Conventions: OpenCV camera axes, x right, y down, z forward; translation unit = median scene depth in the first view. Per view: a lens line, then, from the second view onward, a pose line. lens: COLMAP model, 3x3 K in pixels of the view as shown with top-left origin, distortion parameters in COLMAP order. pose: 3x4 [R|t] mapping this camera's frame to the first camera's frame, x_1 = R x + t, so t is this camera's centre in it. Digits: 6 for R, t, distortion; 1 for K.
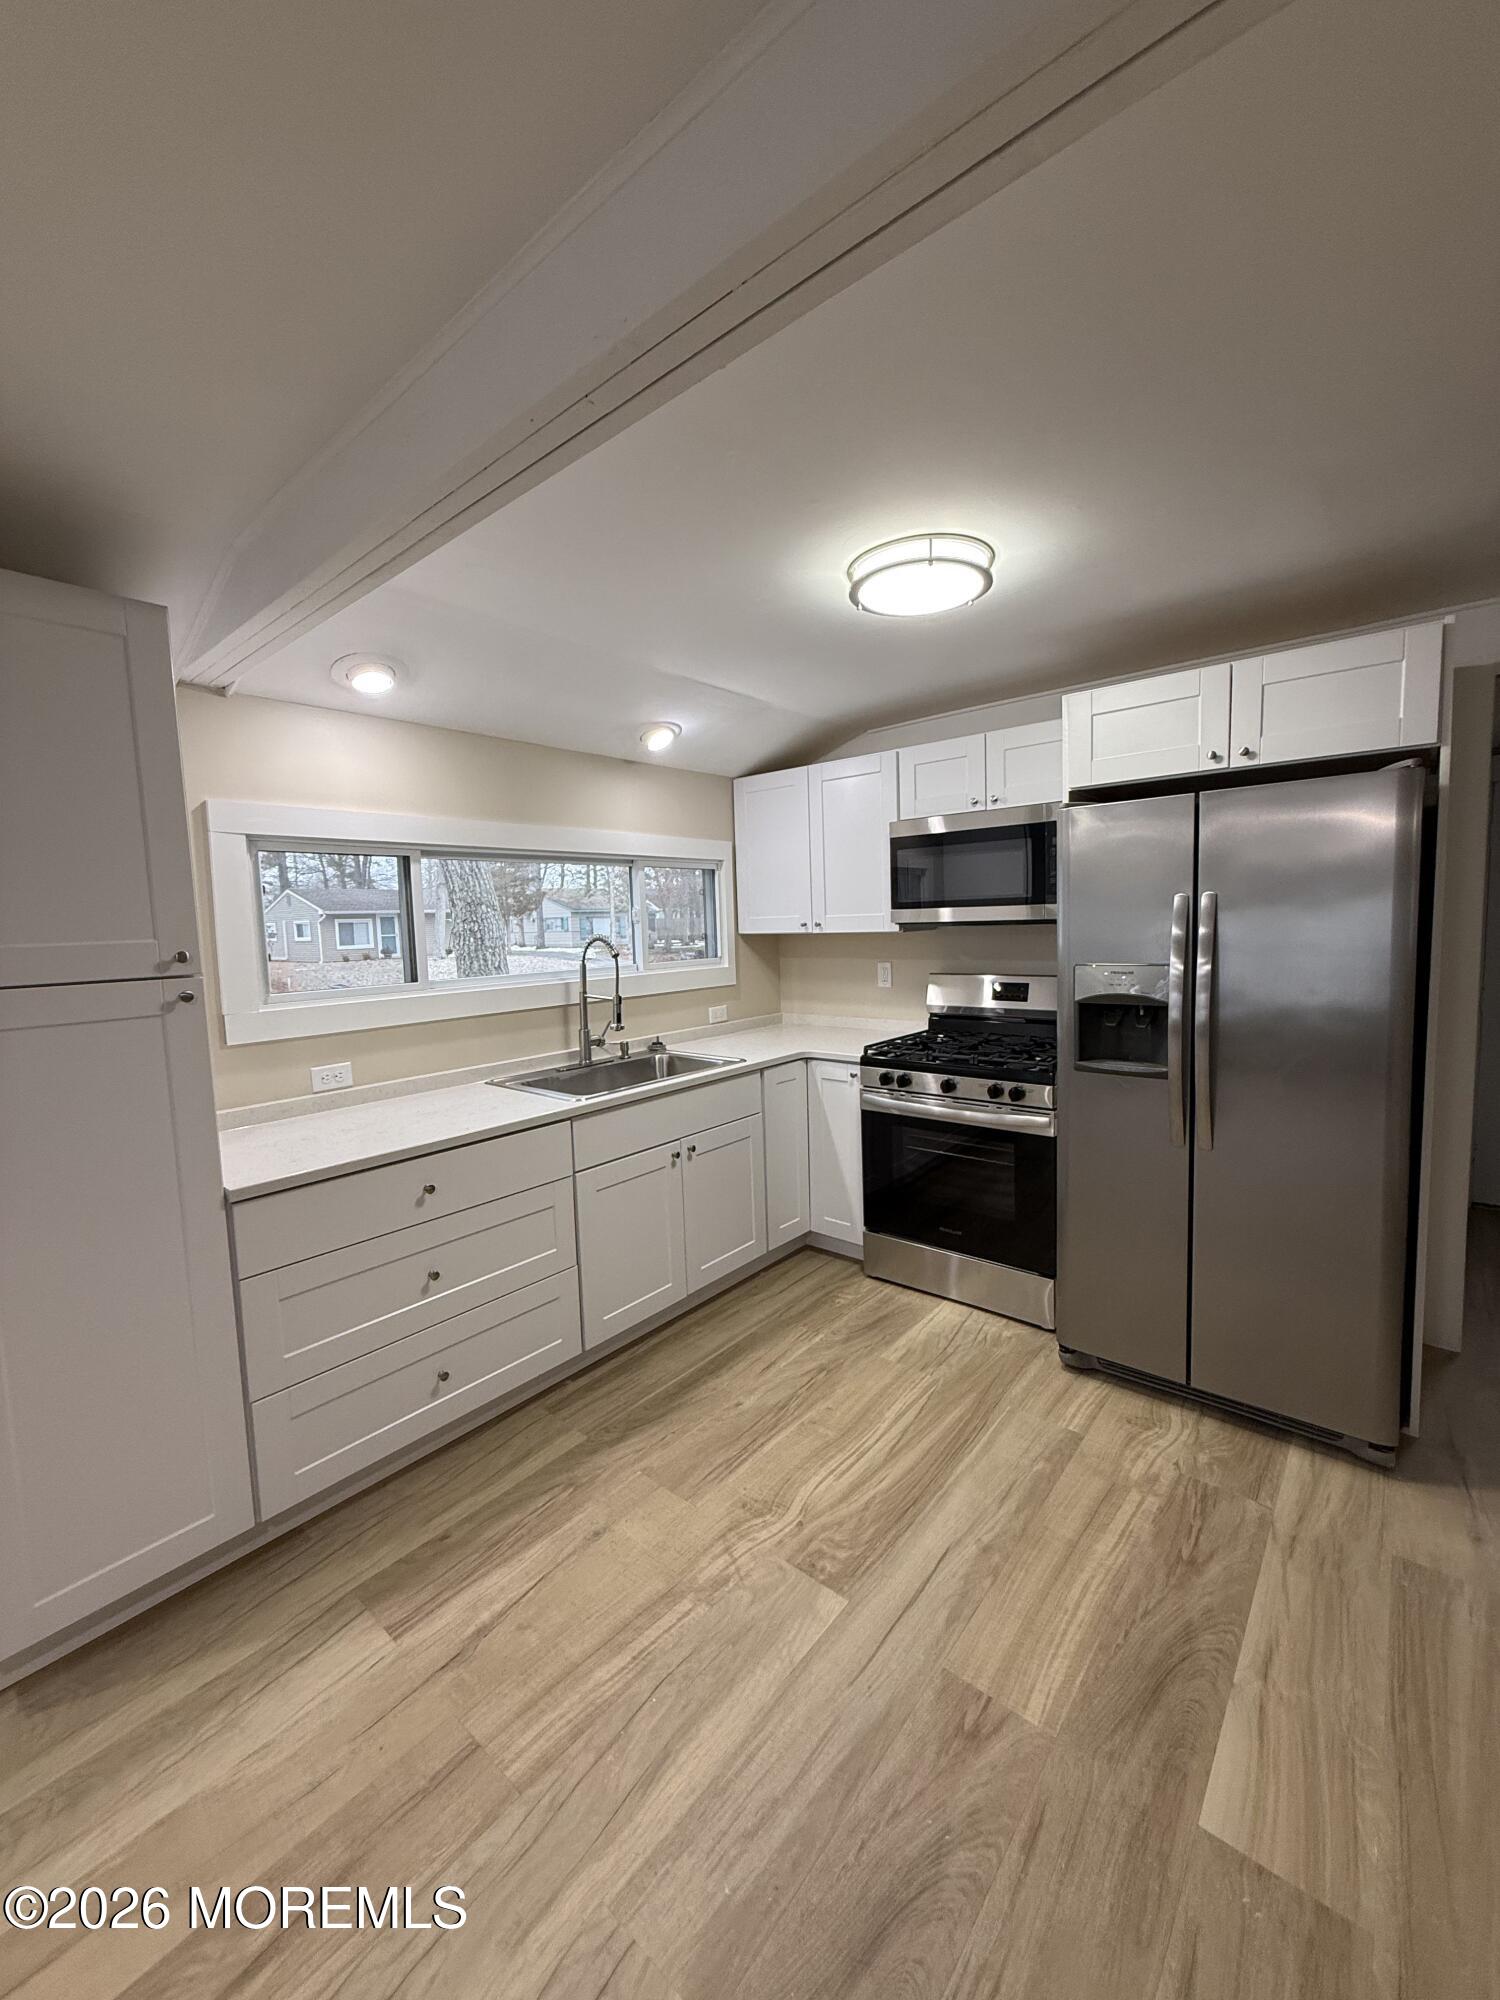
lens RADIAL K [[791.4, 0, 754.0], [0, 791.4, 990.1], [0, 0, 1]] dist [-0.002525, 0.000394]
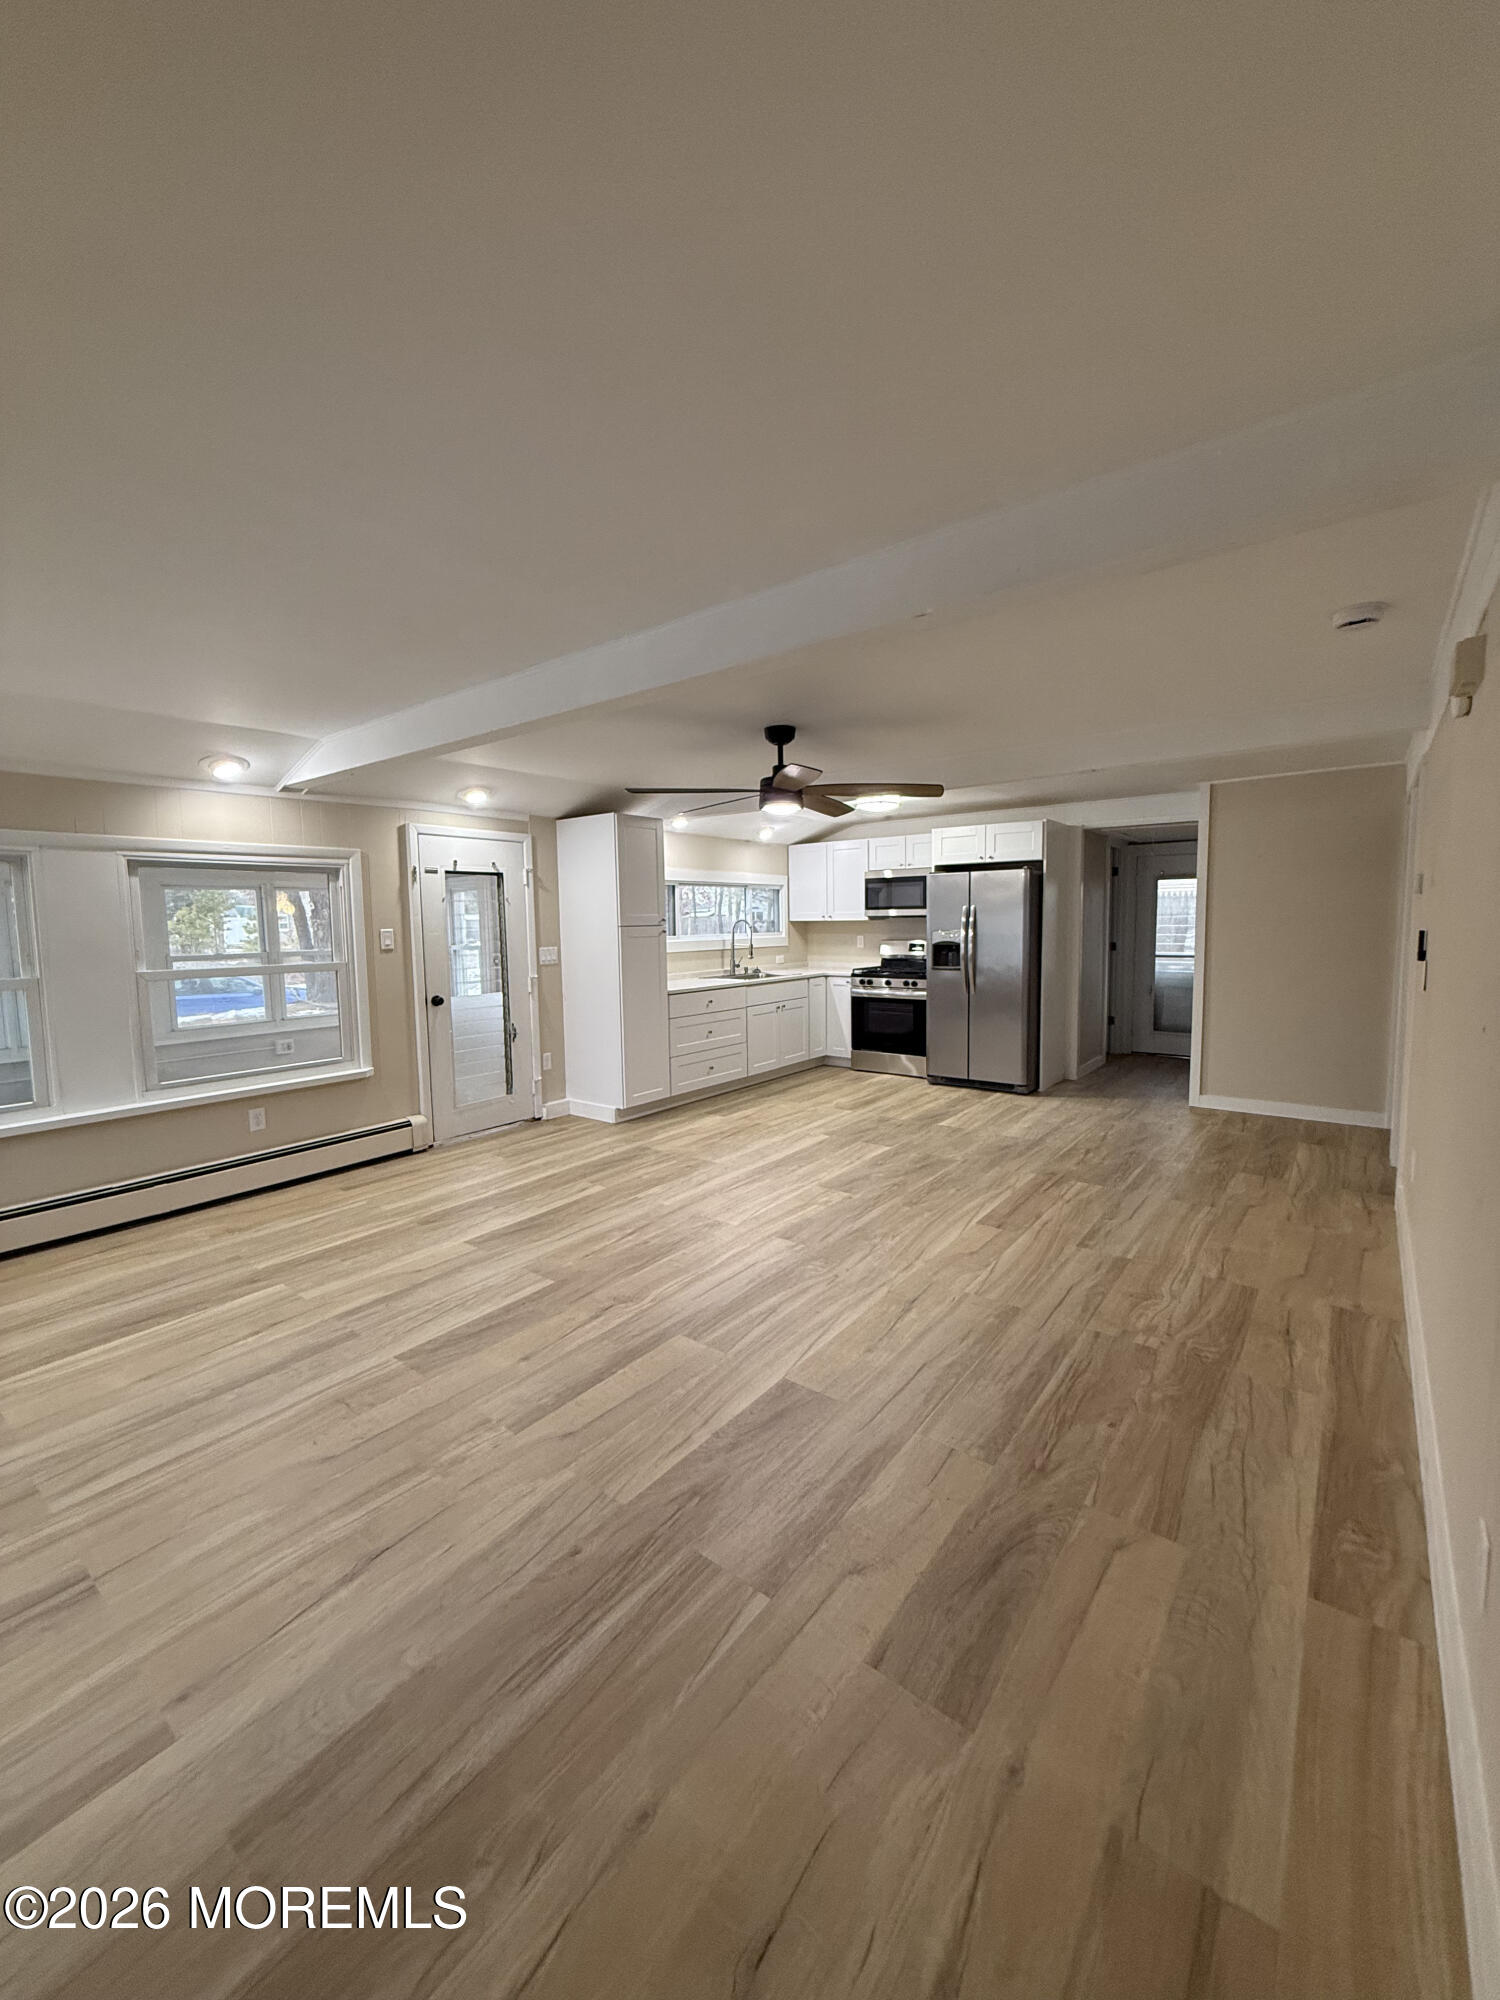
lens RADIAL K [[791.4, 0, 754.0], [0, 791.4, 990.1], [0, 0, 1]] dist [-0.002525, 0.000394]
pose [[0.999028, 0.009770, 0.042993, -0.248606], [-0.009977, 0.999940, 0.004609, 0.125016], [-0.042945, -0.005033, 0.999065, -1.302250]]
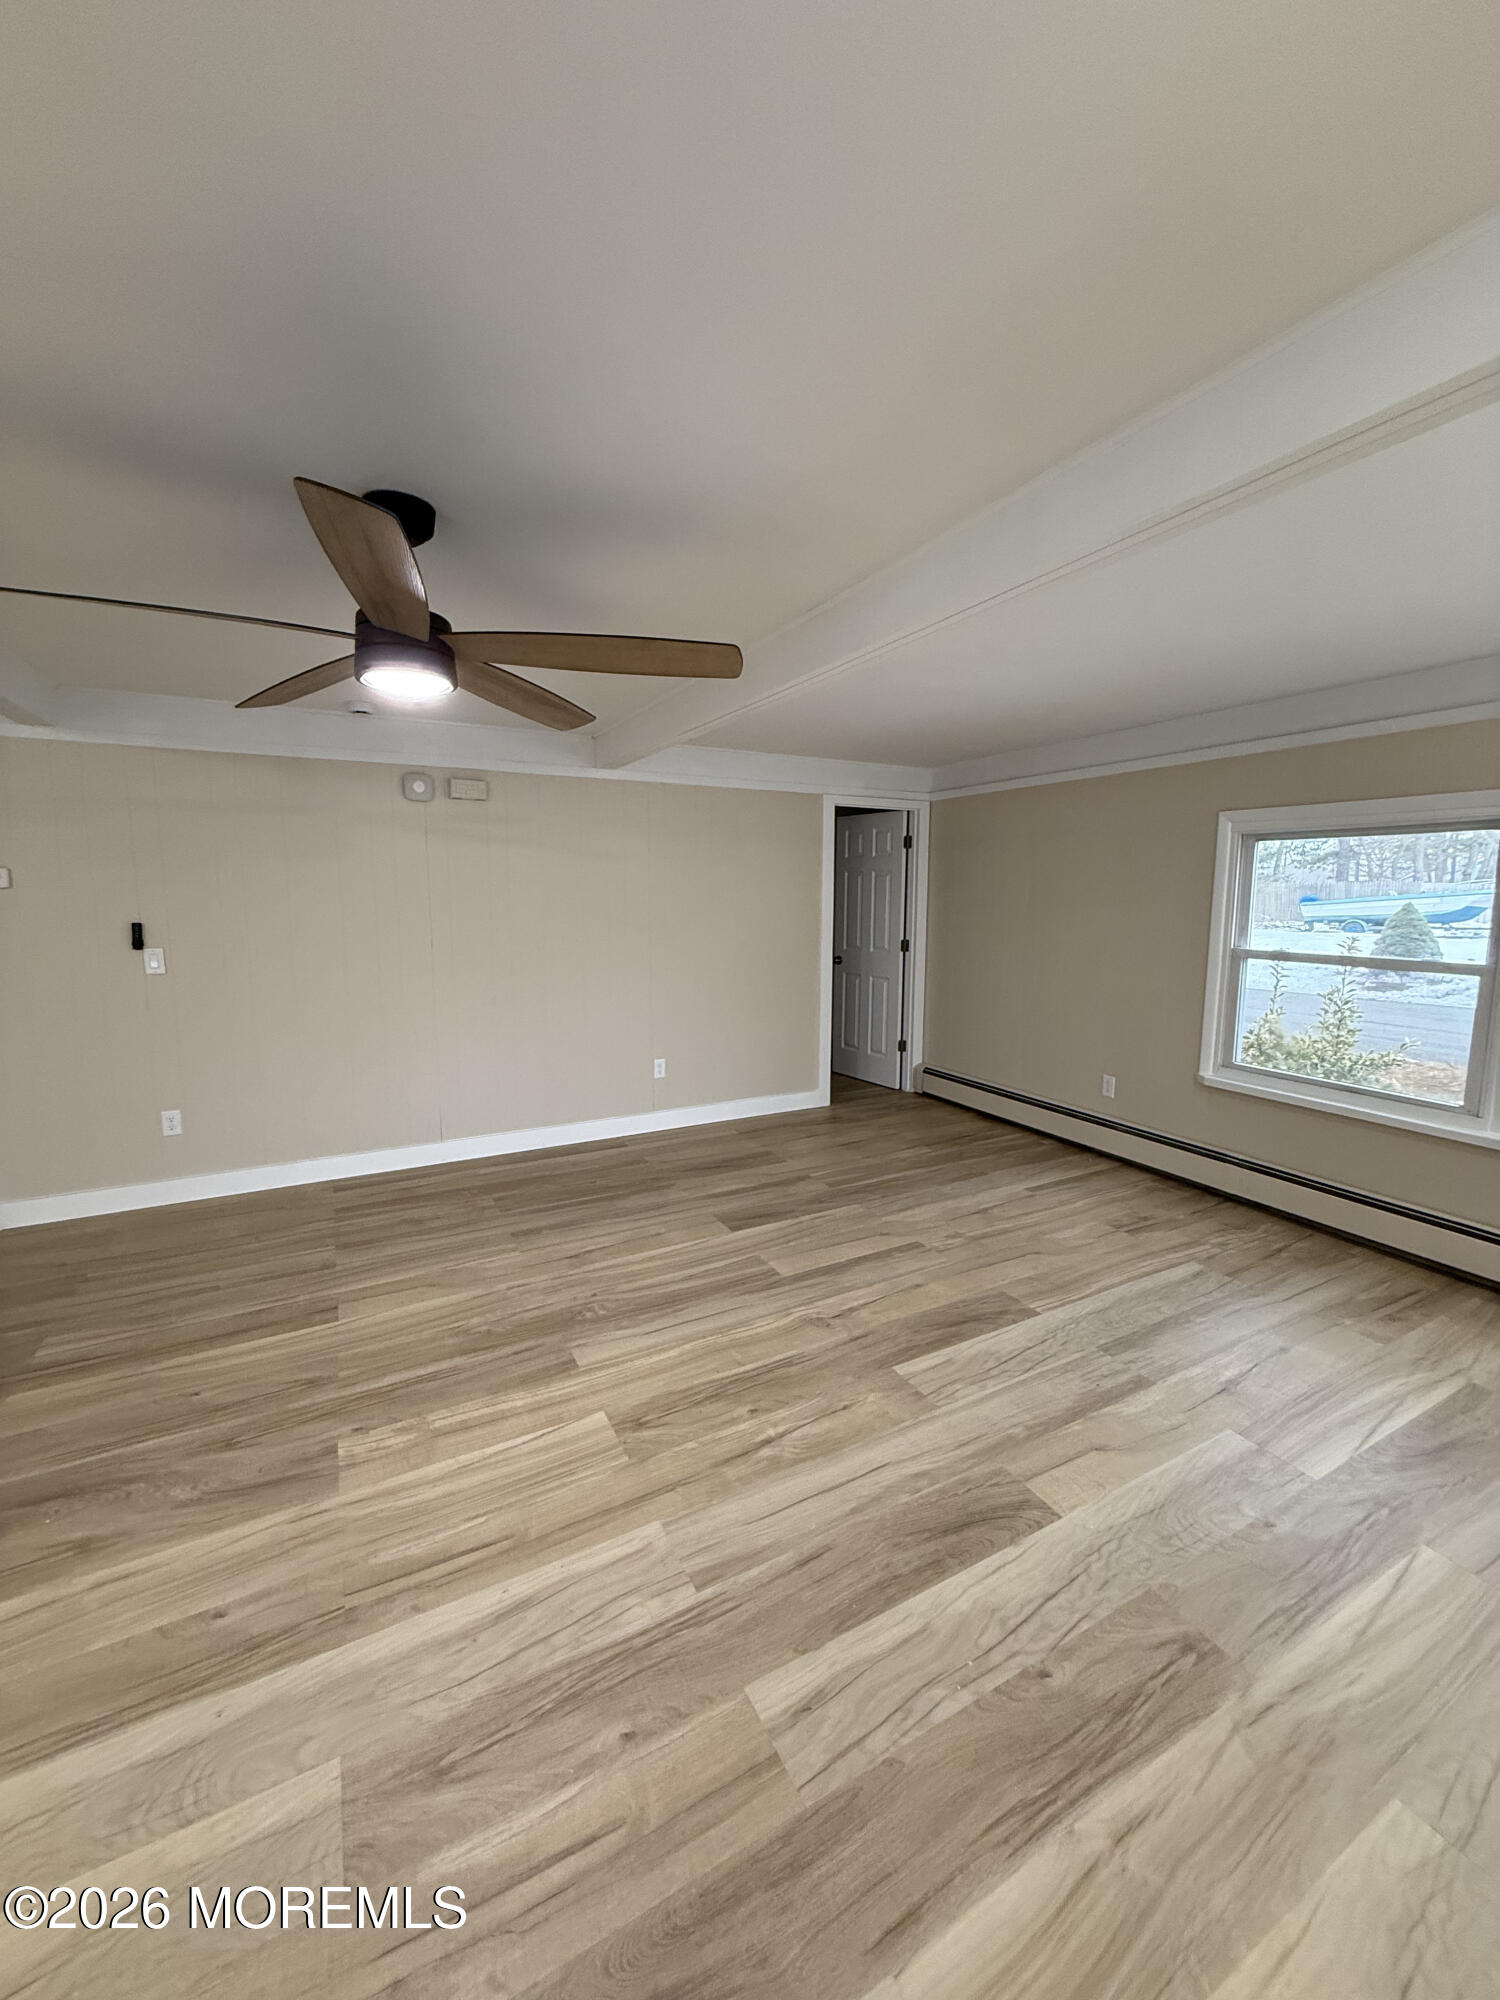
lens RADIAL K [[791.4, 0, 754.0], [0, 791.4, 990.1], [0, 0, 1]] dist [-0.002525, 0.000394]
pose [[-0.929181, -0.018564, 0.369158, -0.607999], [0.056530, 0.979851, 0.191561, -0.026540], [-0.365276, 0.198863, -0.909410, 0.391921]]
